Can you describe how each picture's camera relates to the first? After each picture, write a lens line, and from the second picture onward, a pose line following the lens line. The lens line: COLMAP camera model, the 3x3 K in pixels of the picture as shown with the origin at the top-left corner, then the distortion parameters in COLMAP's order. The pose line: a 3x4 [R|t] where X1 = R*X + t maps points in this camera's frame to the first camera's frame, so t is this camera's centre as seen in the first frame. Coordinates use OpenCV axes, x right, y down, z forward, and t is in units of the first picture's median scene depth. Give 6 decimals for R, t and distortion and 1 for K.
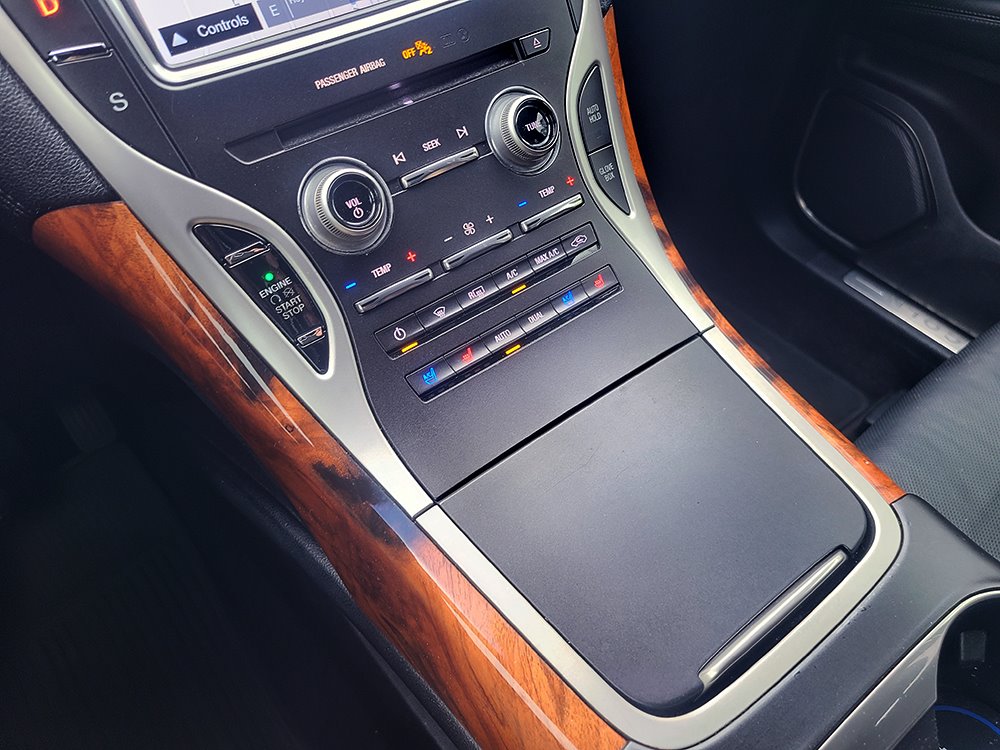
lens RADIAL K [[745.3, 0, 485.8], [0, 745.3, 390.1], [0, 0, 1]] dist [0.006499, 0.000202]
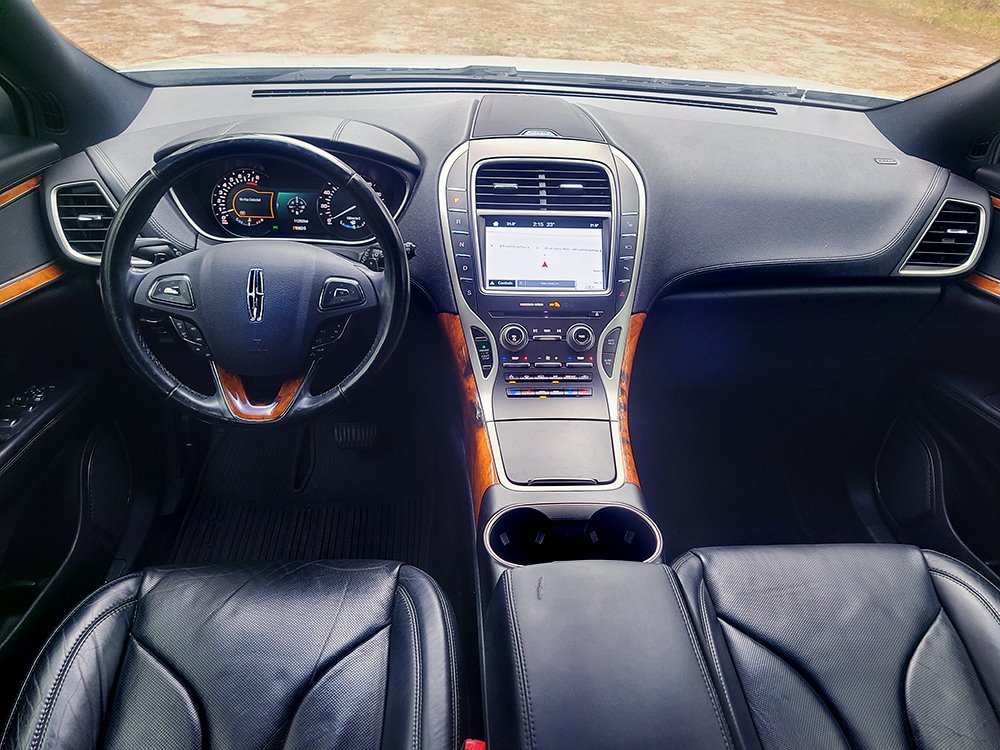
lens RADIAL K [[718.1, 0, 500.7], [0, 718.1, 360.0], [0, 0, 1]] dist [0.057875, -0.043115]
pose [[0.828679, 0.315887, -0.462067, 1.265779], [-0.451030, 0.865715, -0.217046, 0.559319], [0.331456, 0.388268, 0.859875, -1.731305]]
